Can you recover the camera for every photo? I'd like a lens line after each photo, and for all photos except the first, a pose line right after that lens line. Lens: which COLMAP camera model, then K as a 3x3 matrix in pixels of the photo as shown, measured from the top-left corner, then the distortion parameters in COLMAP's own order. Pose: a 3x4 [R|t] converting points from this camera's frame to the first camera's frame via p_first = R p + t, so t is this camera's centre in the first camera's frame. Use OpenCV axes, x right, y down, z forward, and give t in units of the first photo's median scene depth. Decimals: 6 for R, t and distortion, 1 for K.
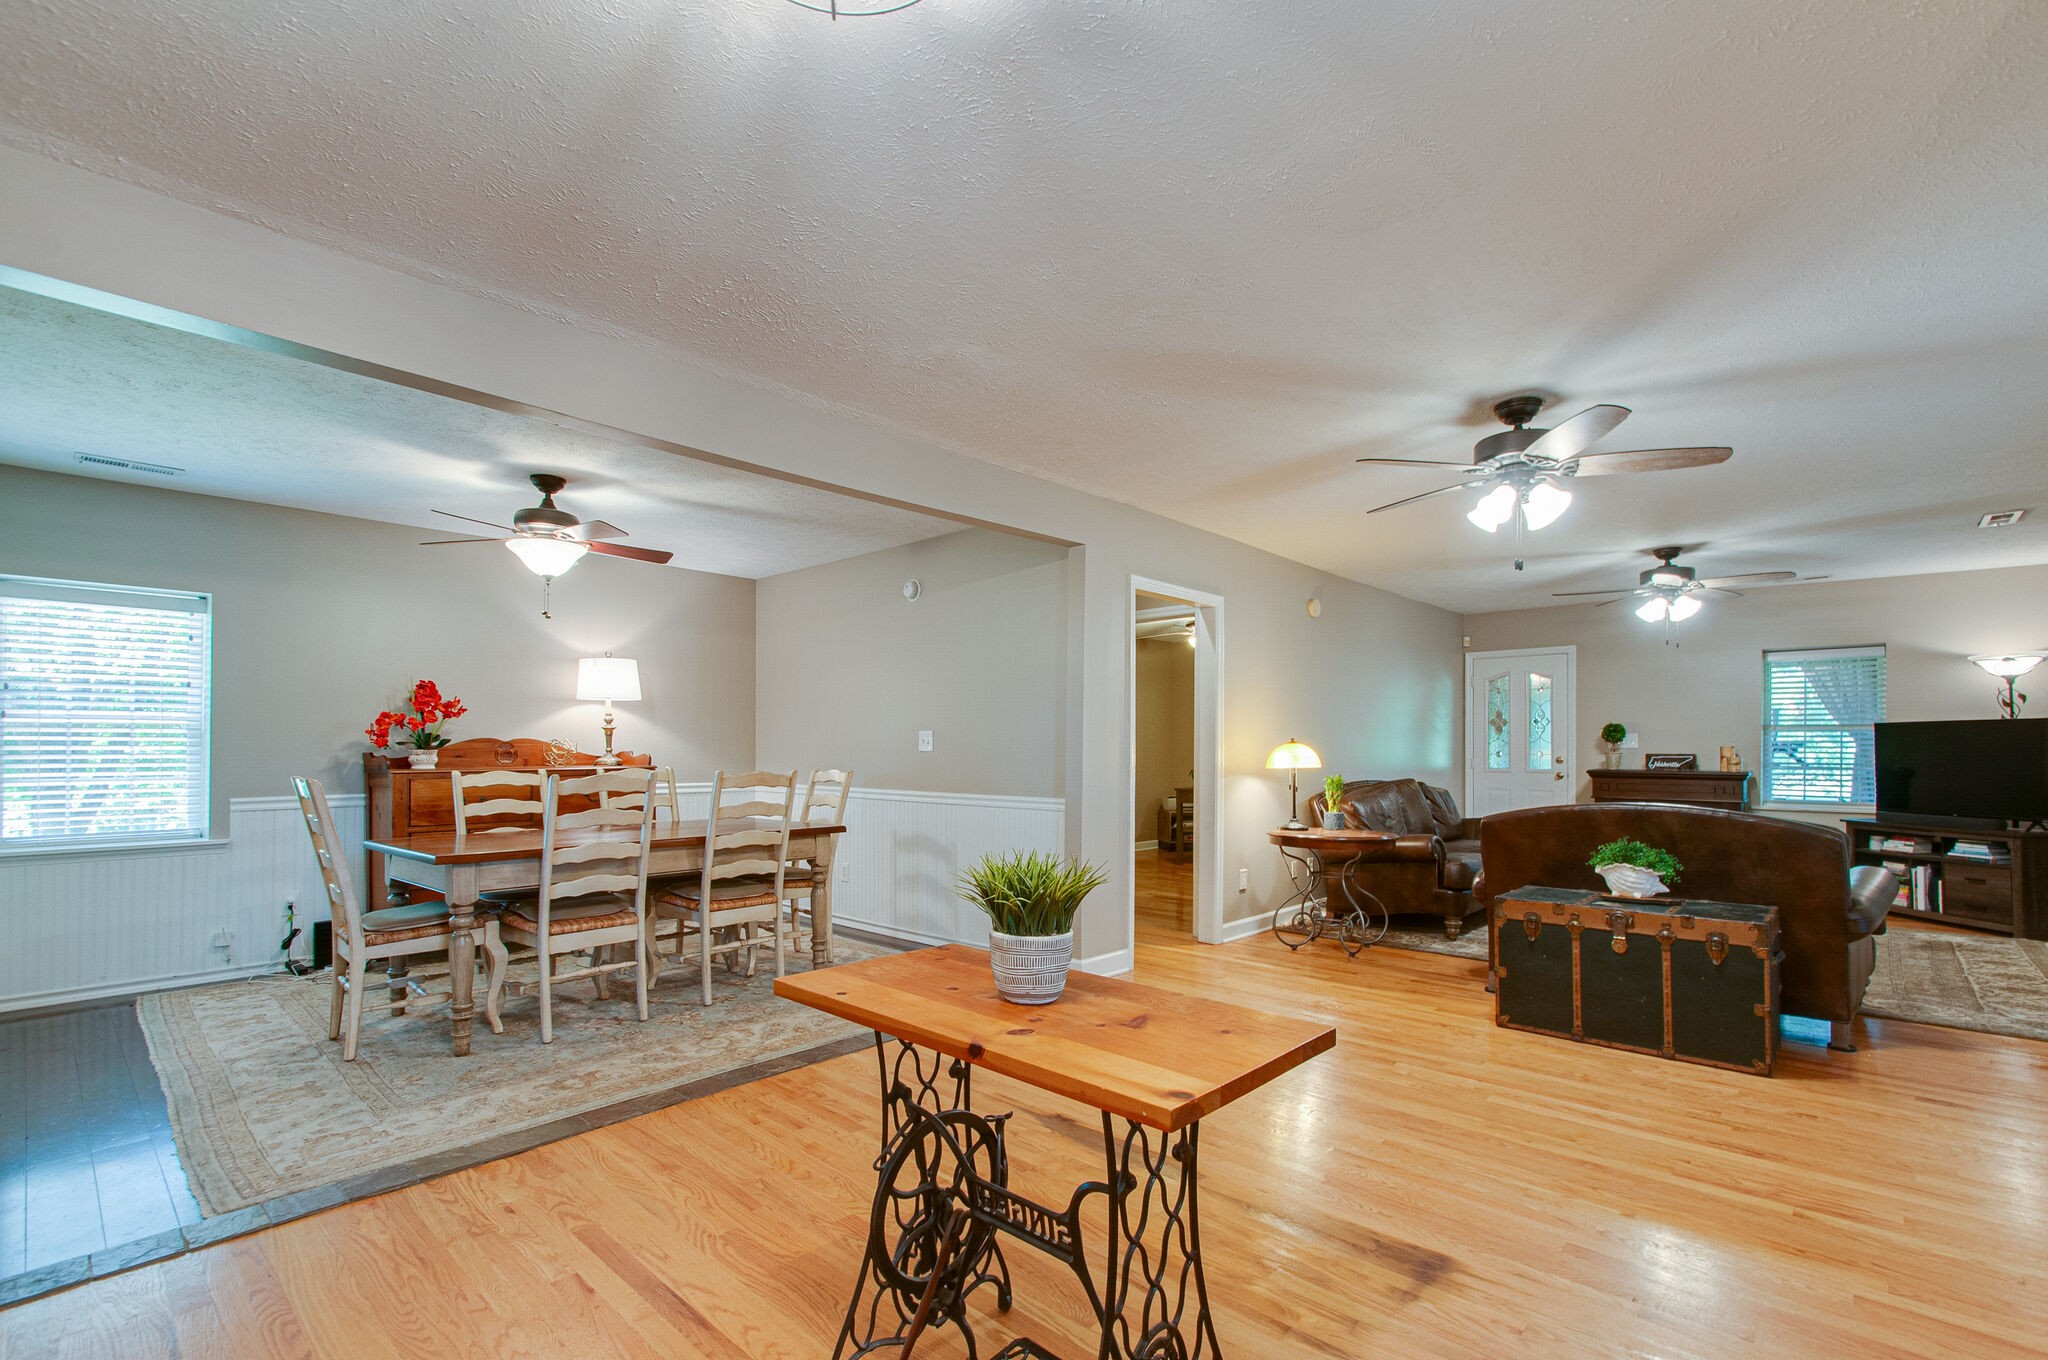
lens RADIAL K [[932.2, 0, 1051.9], [0, 932.2, 745.9], [0, 0, 1]] dist [0.000300, -0.005088]
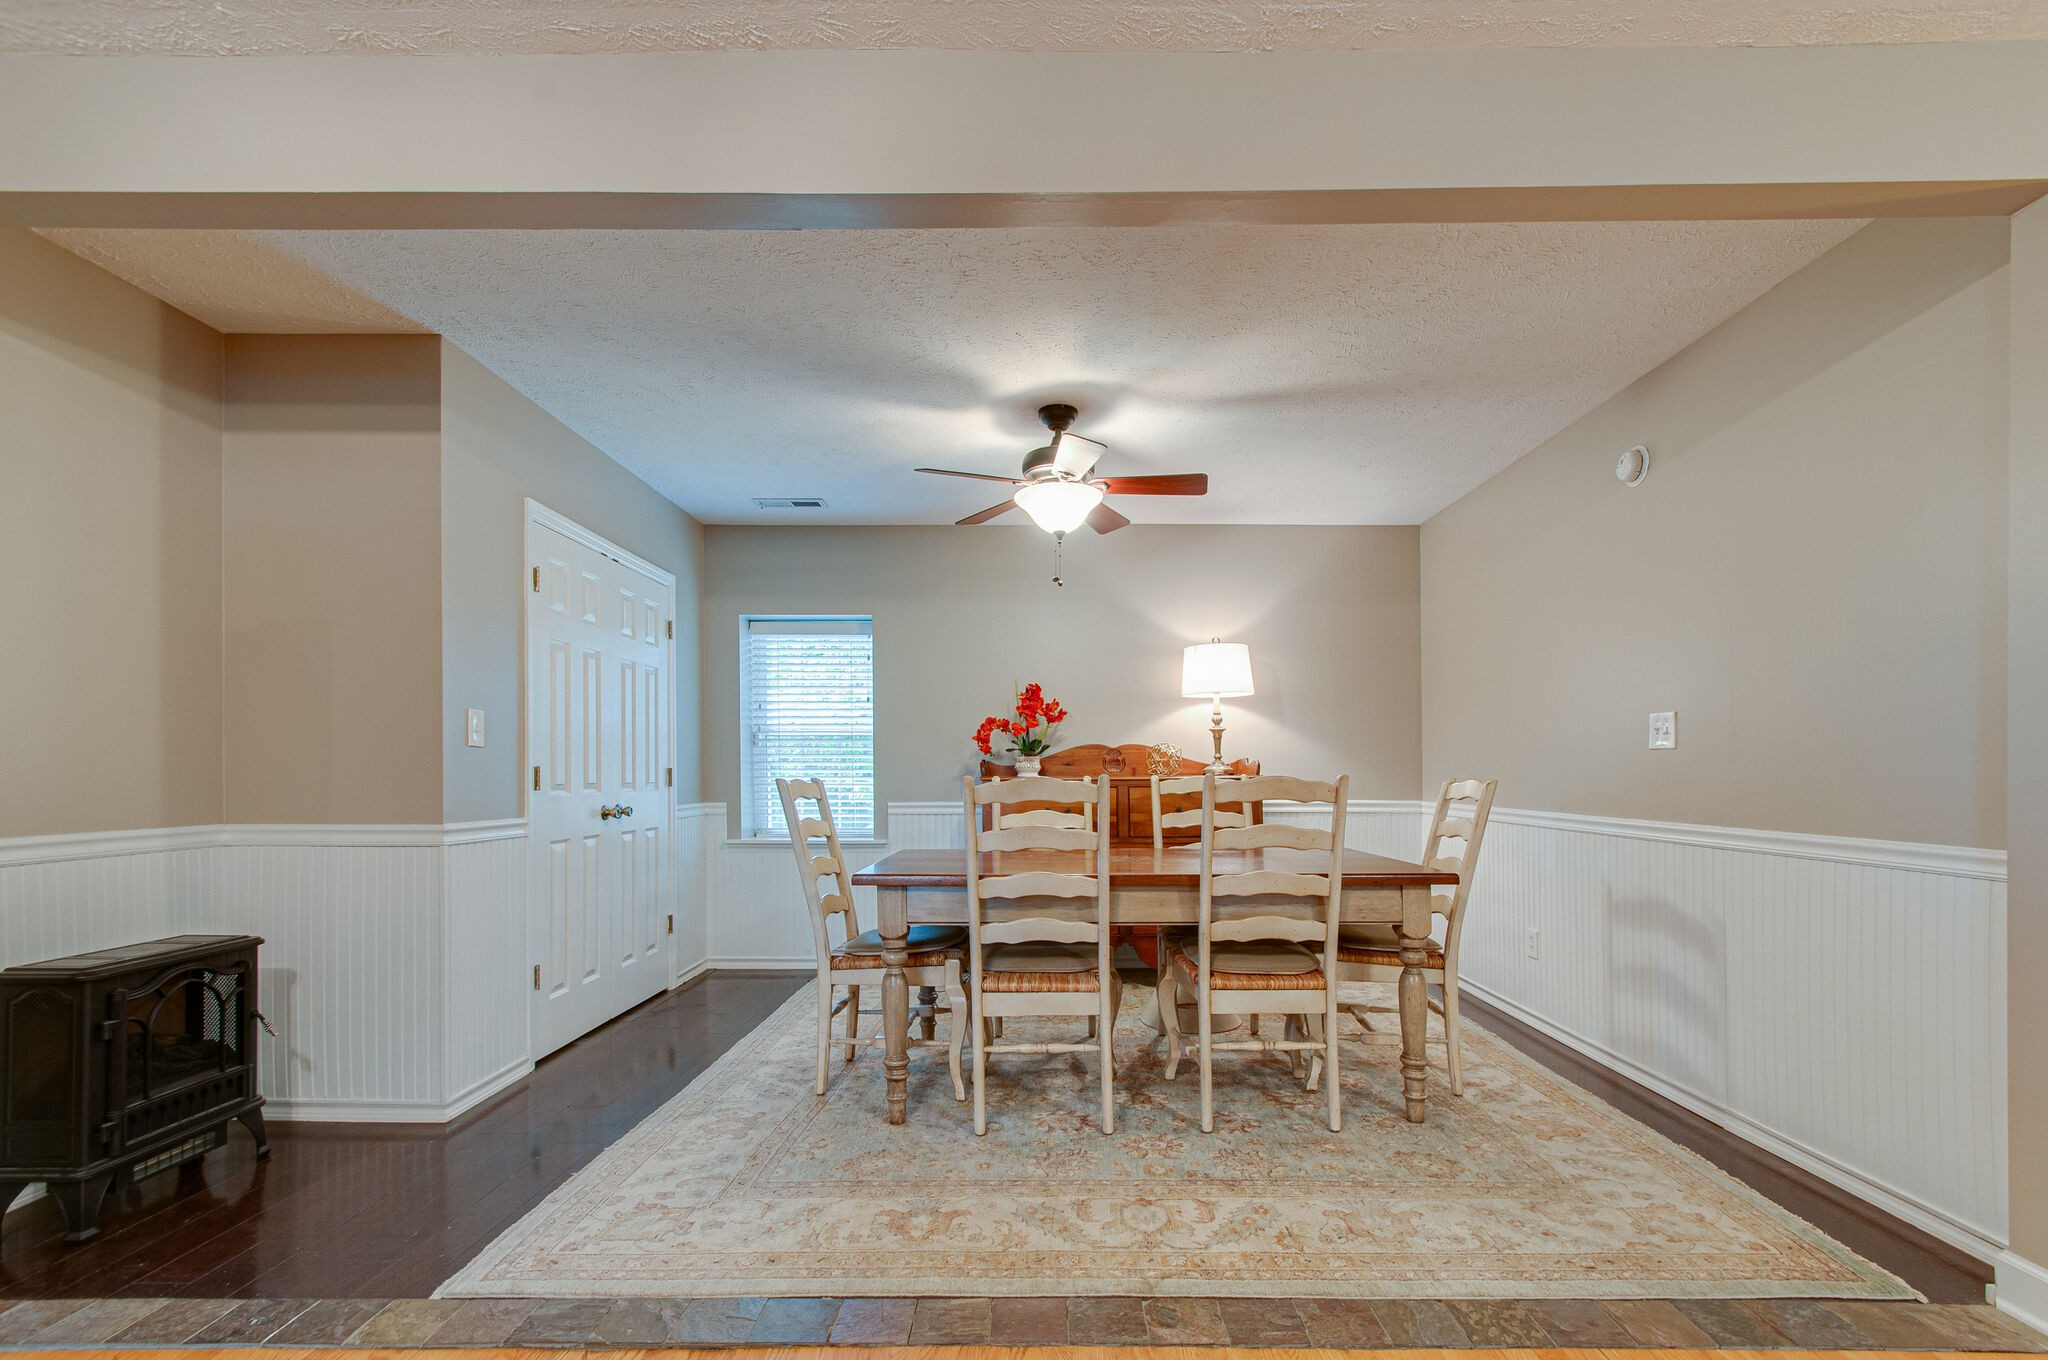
lens RADIAL K [[919.2, 0, 1027.7], [0, 919.2, 763.3], [0, 0, 1]] dist [0.004632, 0.000148]
pose [[0.657497, -0.009004, -0.753404, 0.034957], [0.005145, 0.999959, -0.007460, 0.019800], [0.753440, 0.001029, 0.657516, 0.422569]]
